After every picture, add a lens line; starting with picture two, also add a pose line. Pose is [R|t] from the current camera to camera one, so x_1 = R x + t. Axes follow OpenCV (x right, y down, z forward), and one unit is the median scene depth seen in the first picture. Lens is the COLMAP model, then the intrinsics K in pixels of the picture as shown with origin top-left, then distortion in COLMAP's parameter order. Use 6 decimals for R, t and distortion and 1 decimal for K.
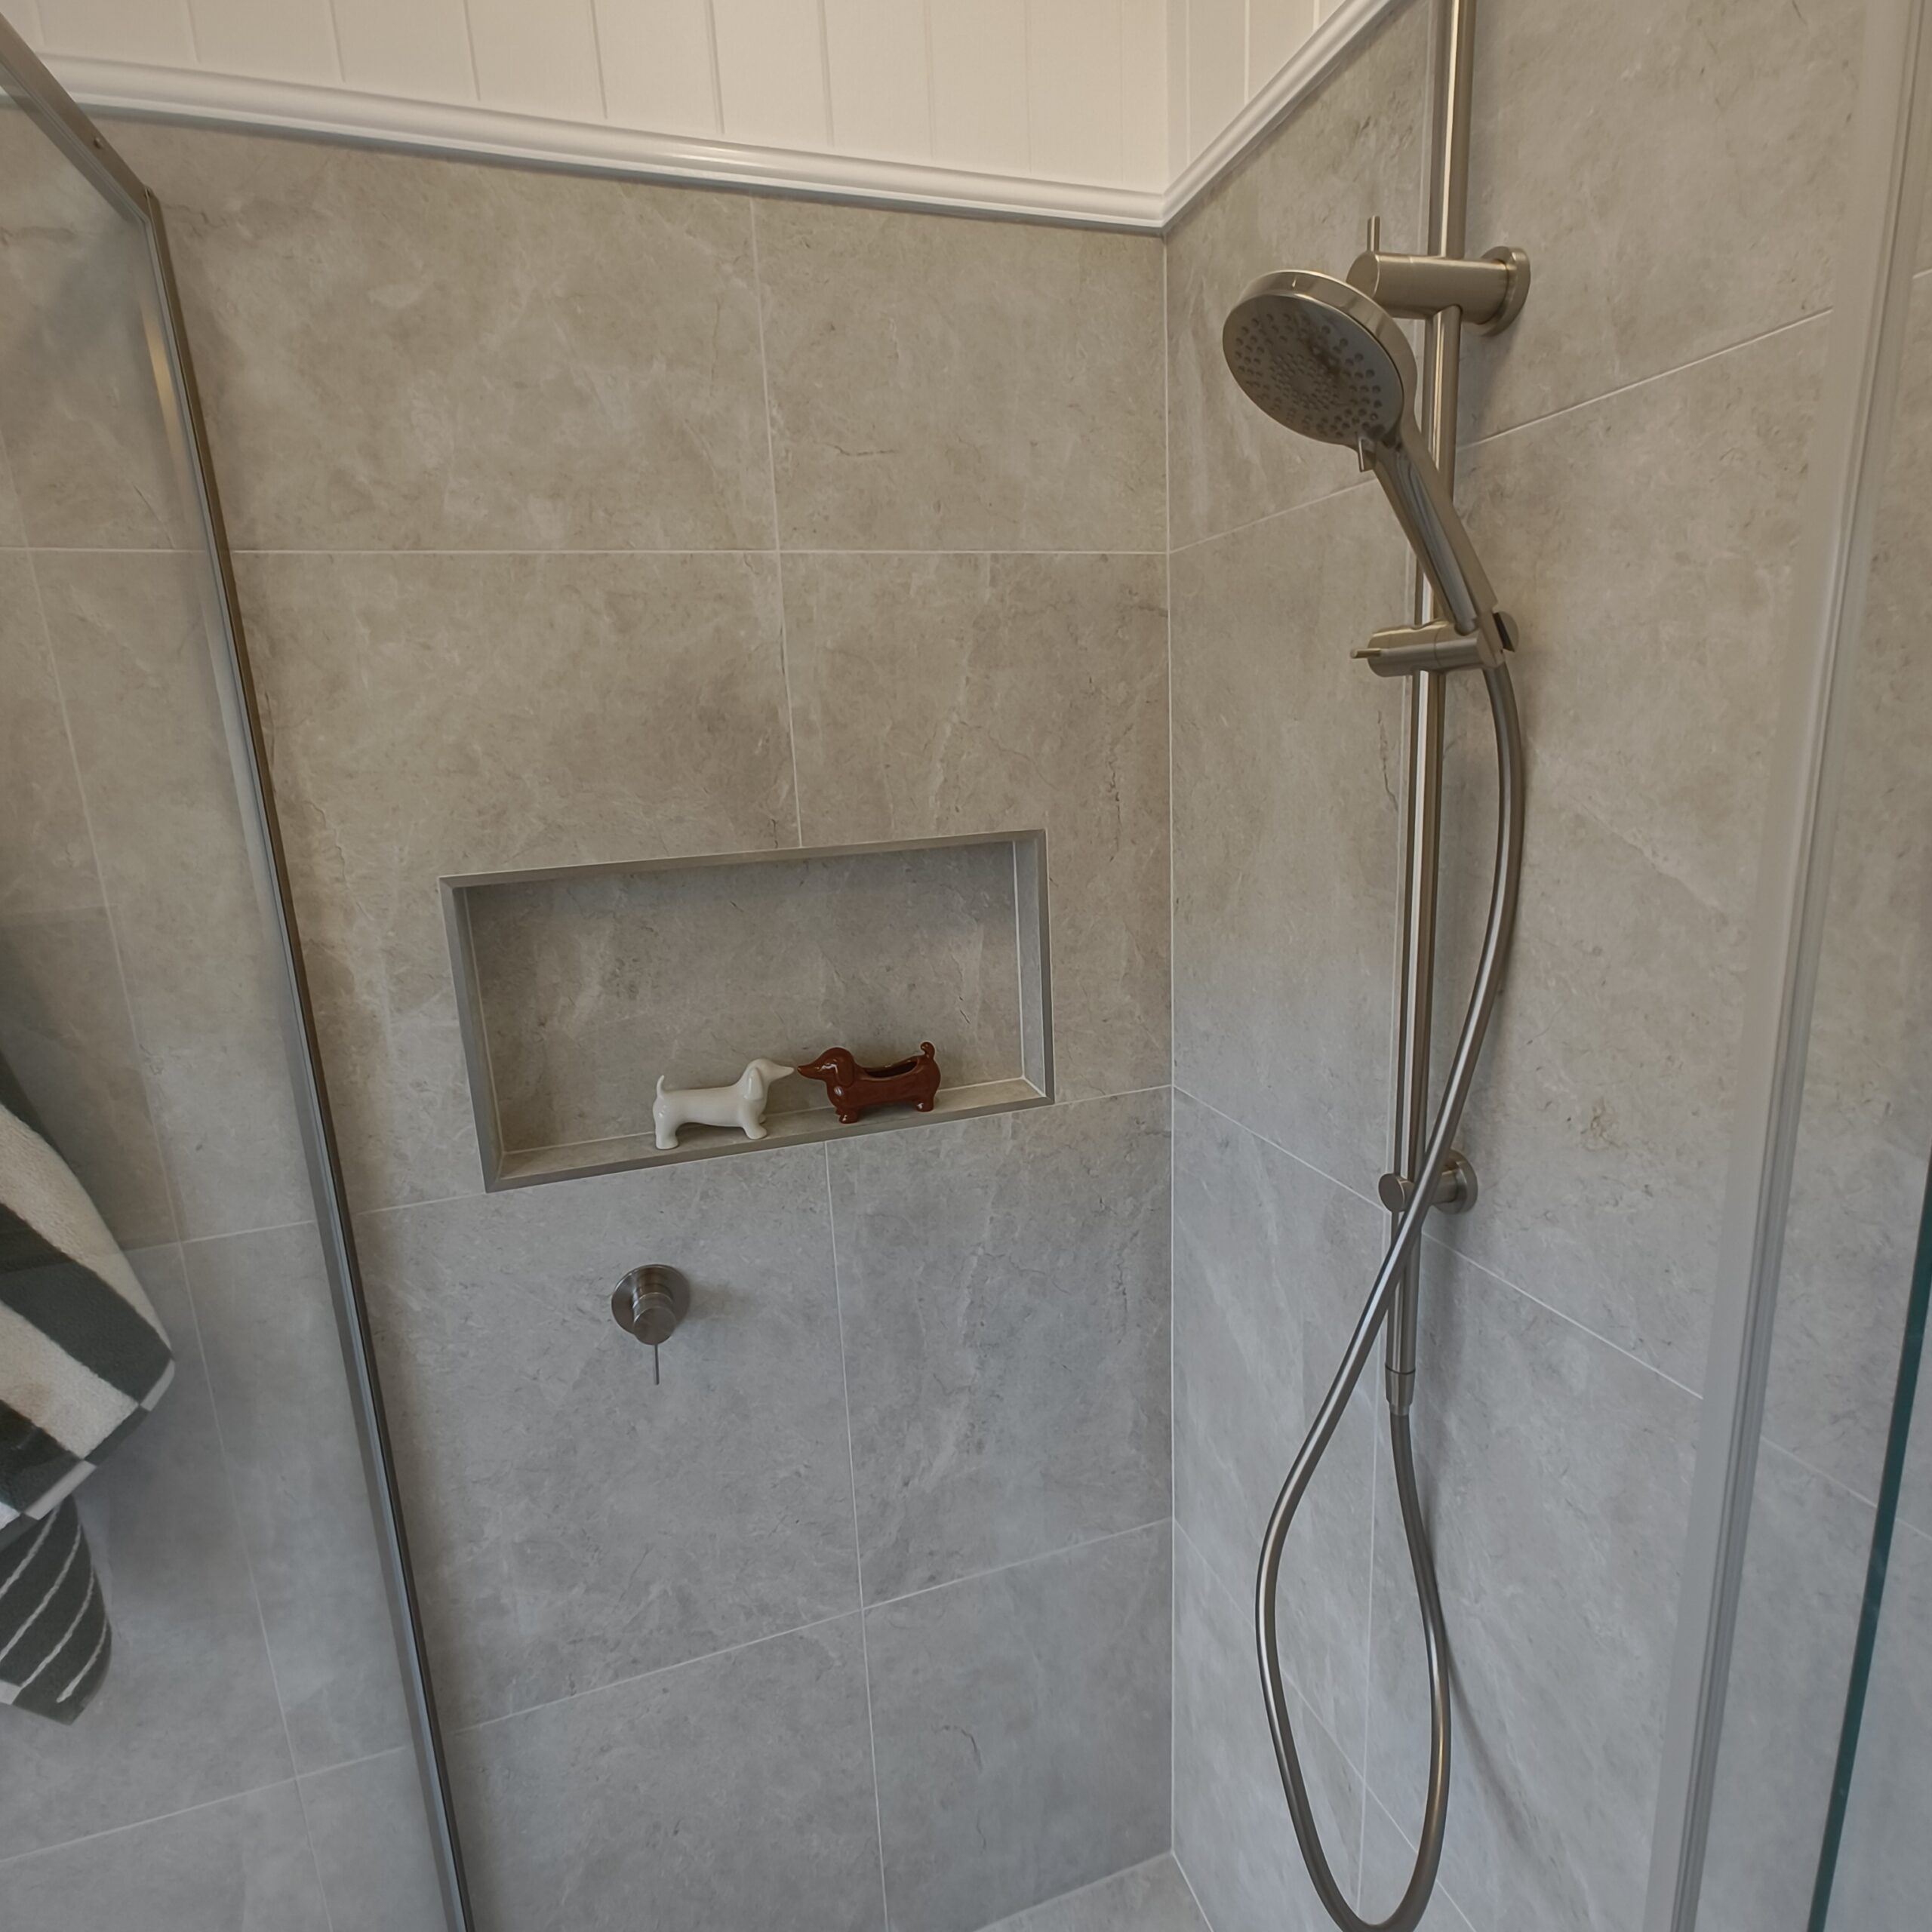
lens RADIAL K [[1062.8, 0, 977.2], [0, 1062.8, 969.6], [0, 0, 1]] dist [-0.038521, 0.036943]
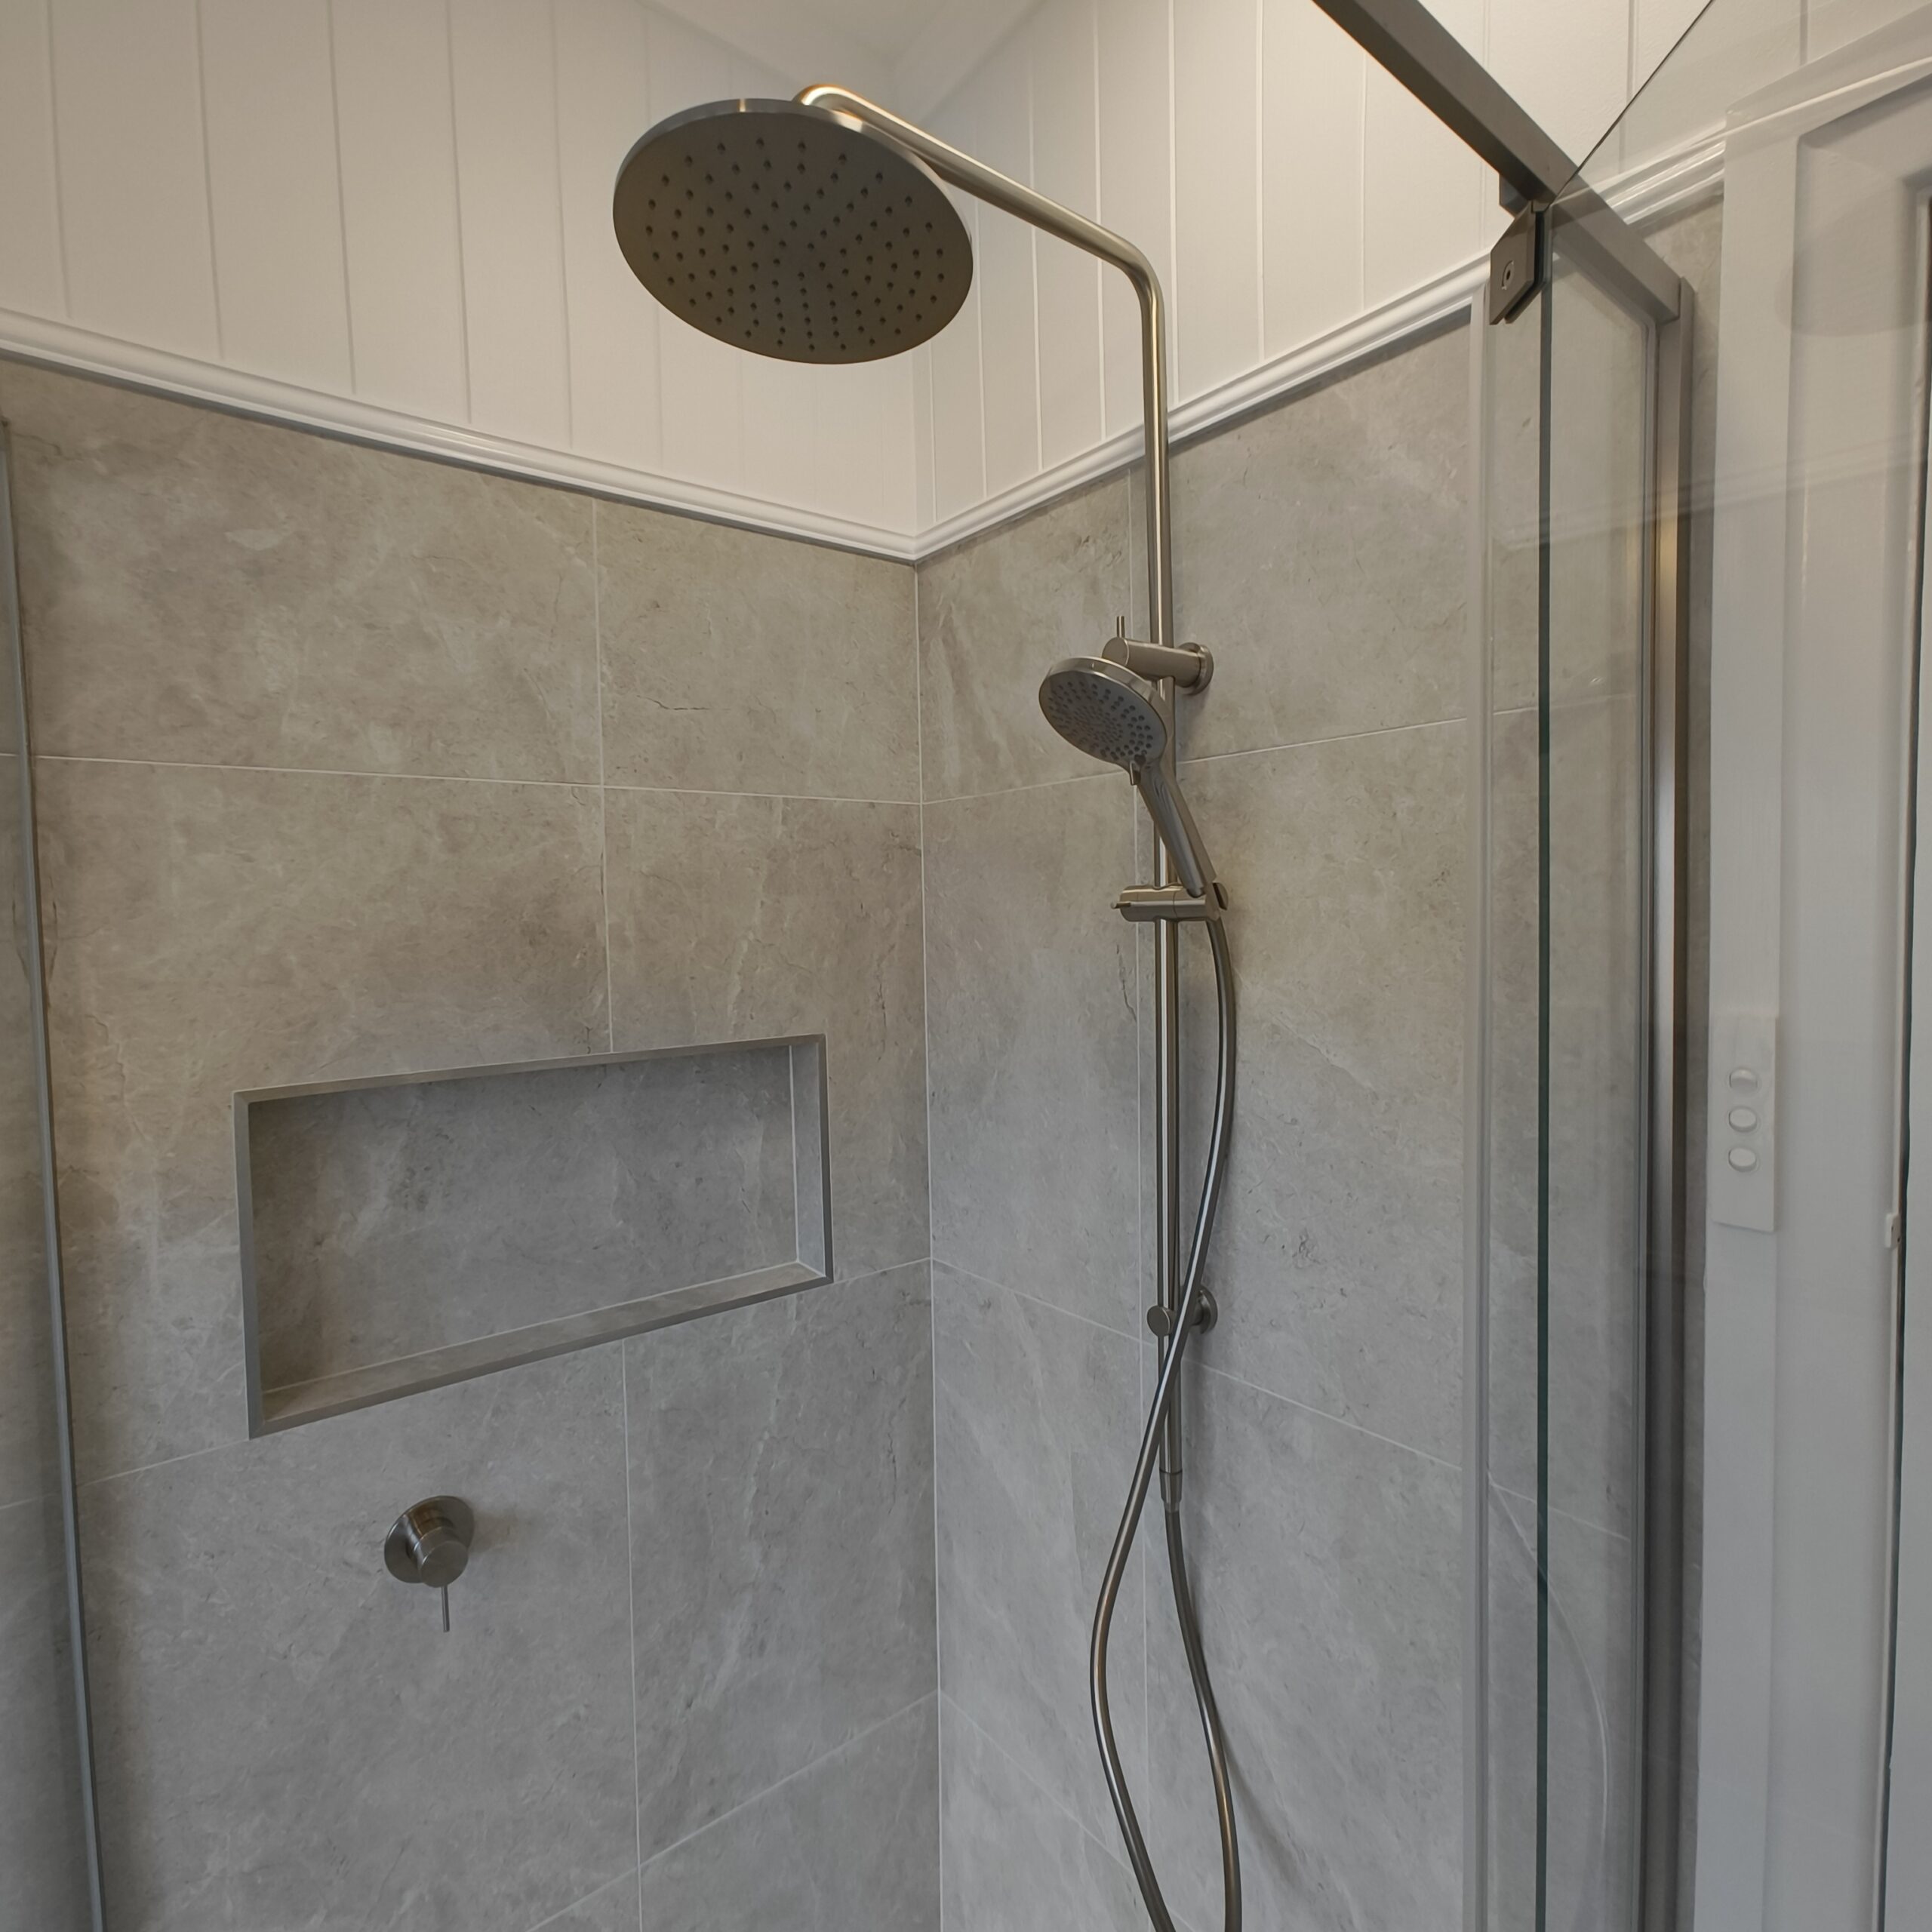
lens RADIAL K [[1071.6, 0, 966.1], [0, 1071.6, 959.8], [0, 0, 1]] dist [-0.012454, 0.003842]
pose [[0.936576, 0.011240, 0.350284, -0.221346], [0.051694, 0.984123, -0.169795, -0.006463], [-0.346631, 0.177133, 0.921125, -0.133114]]
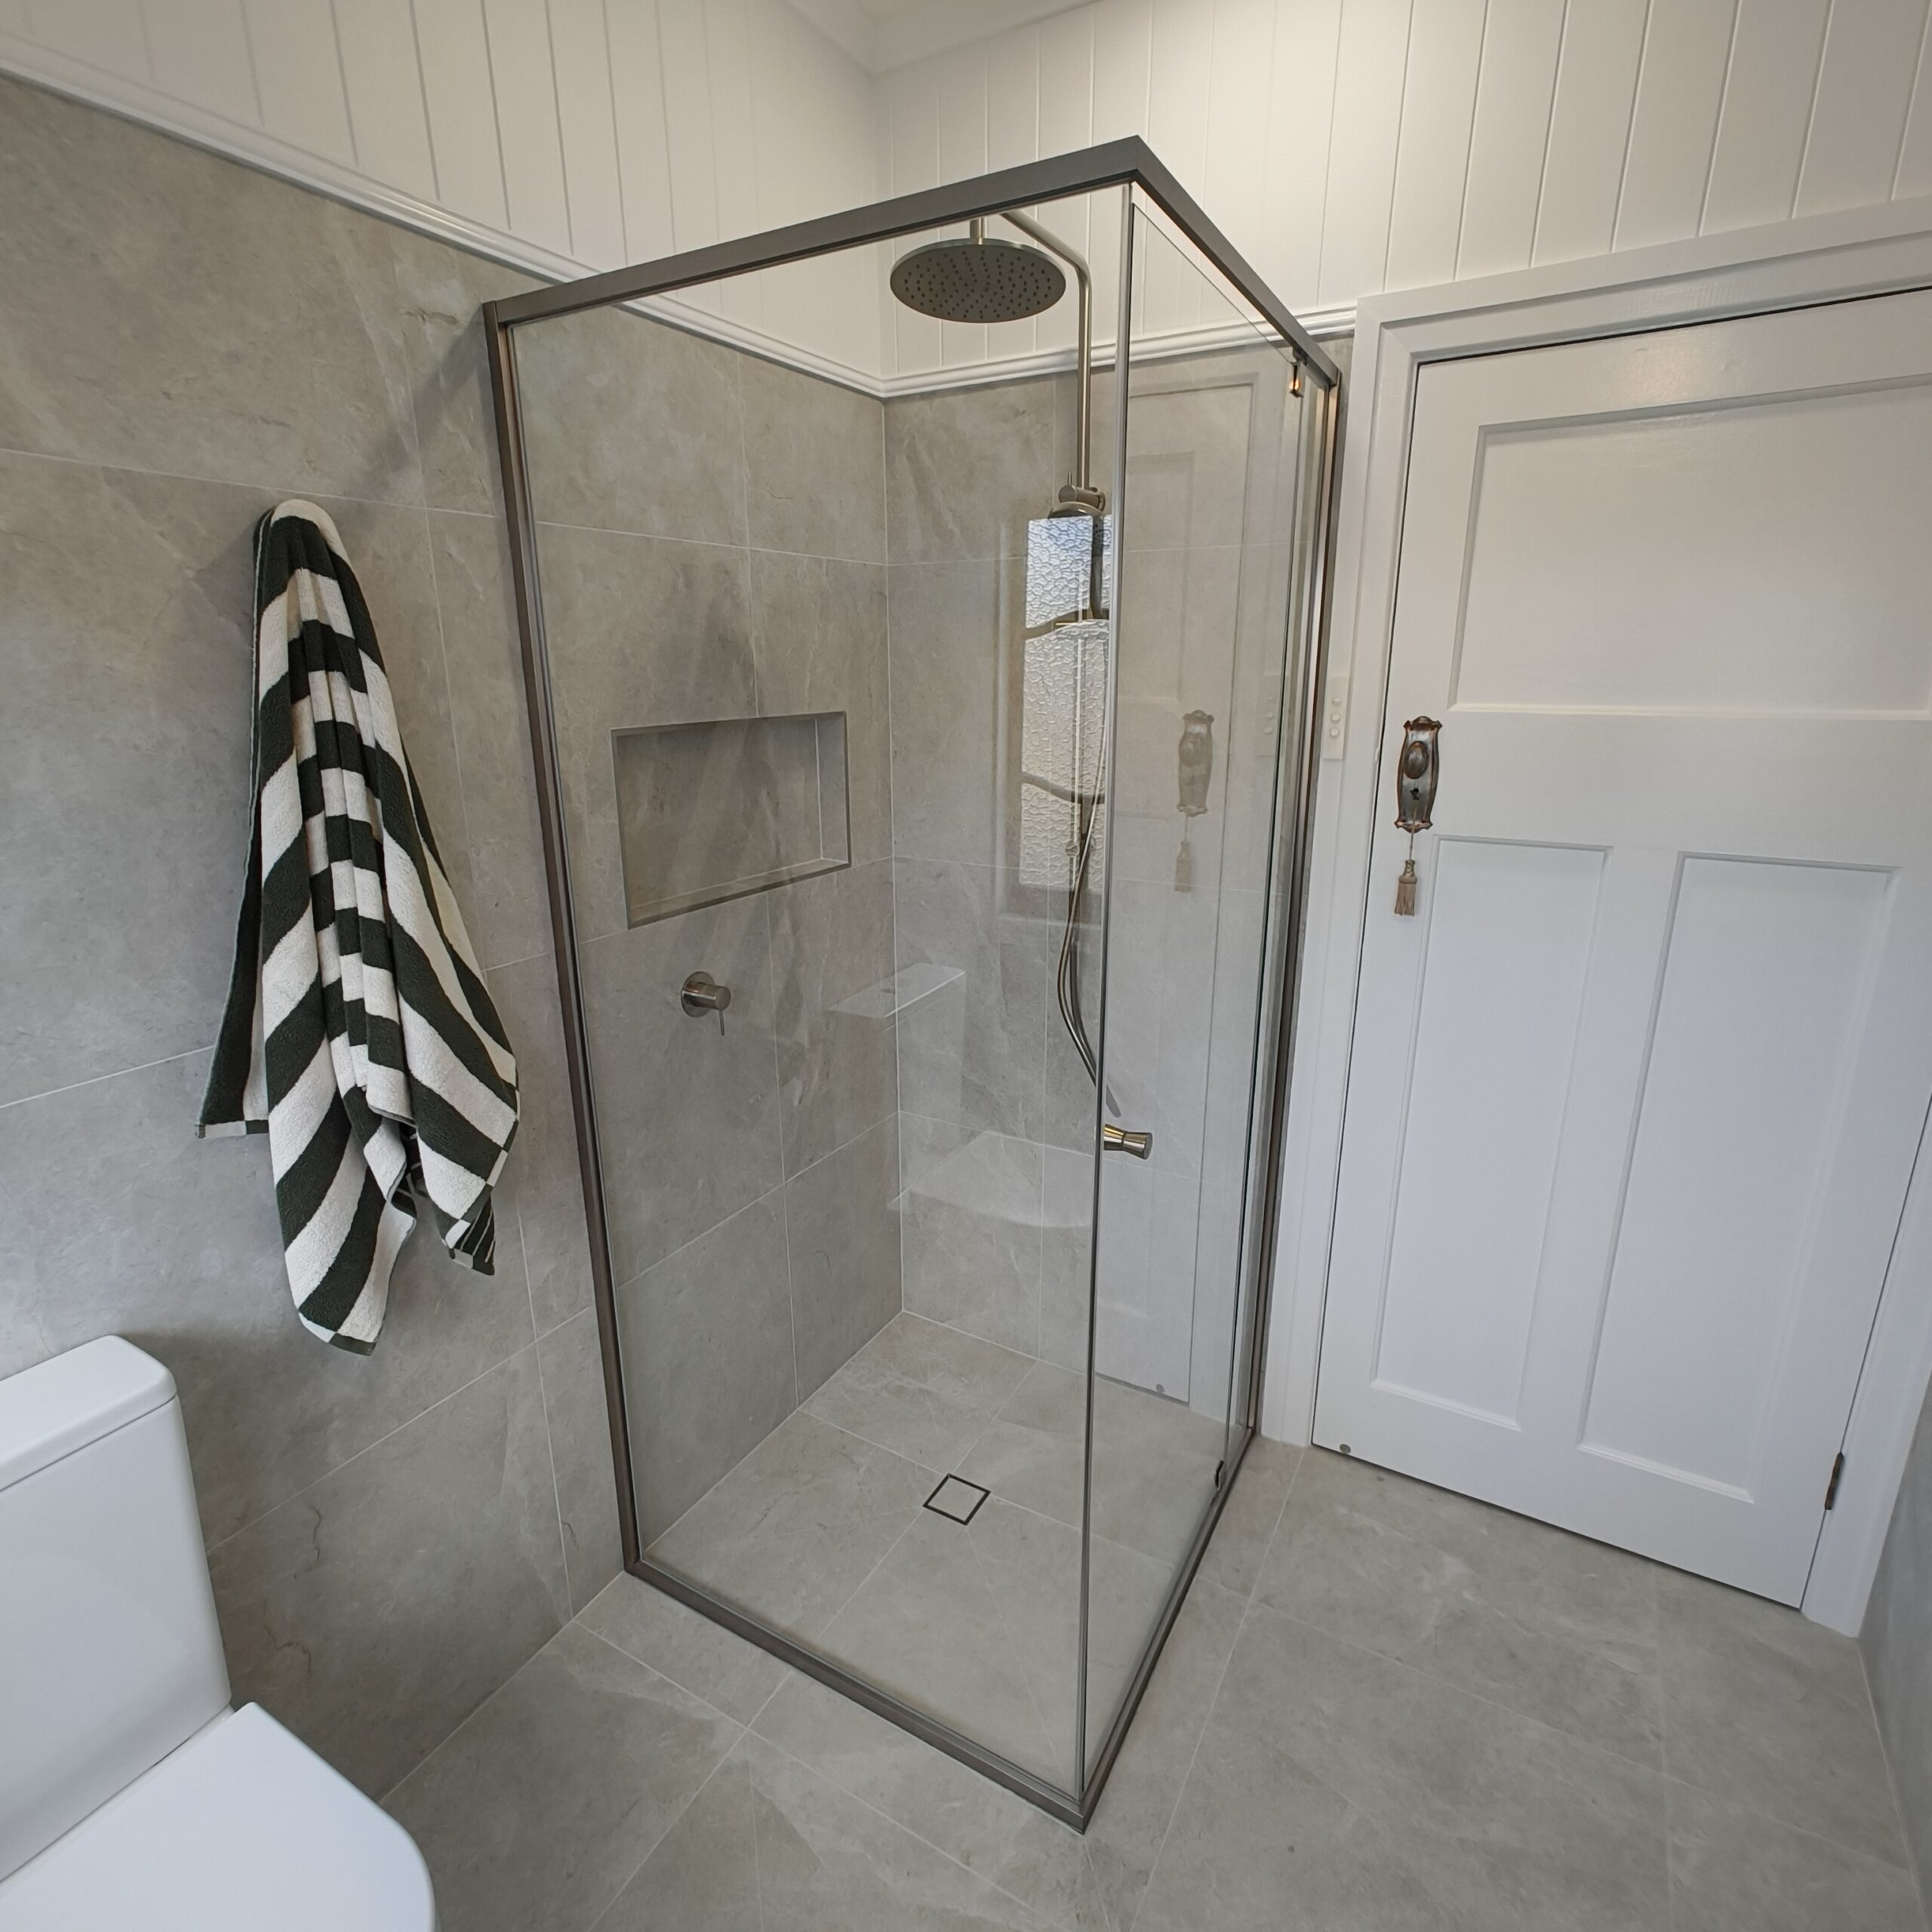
lens RADIAL K [[1071.6, 0, 966.1], [0, 1071.6, 959.8], [0, 0, 1]] dist [-0.012454, 0.003842]
pose [[0.740450, -0.138815, 0.657620, -1.197745], [0.115224, 0.990171, 0.079276, 0.192351], [-0.662161, 0.017074, 0.749167, -0.584505]]
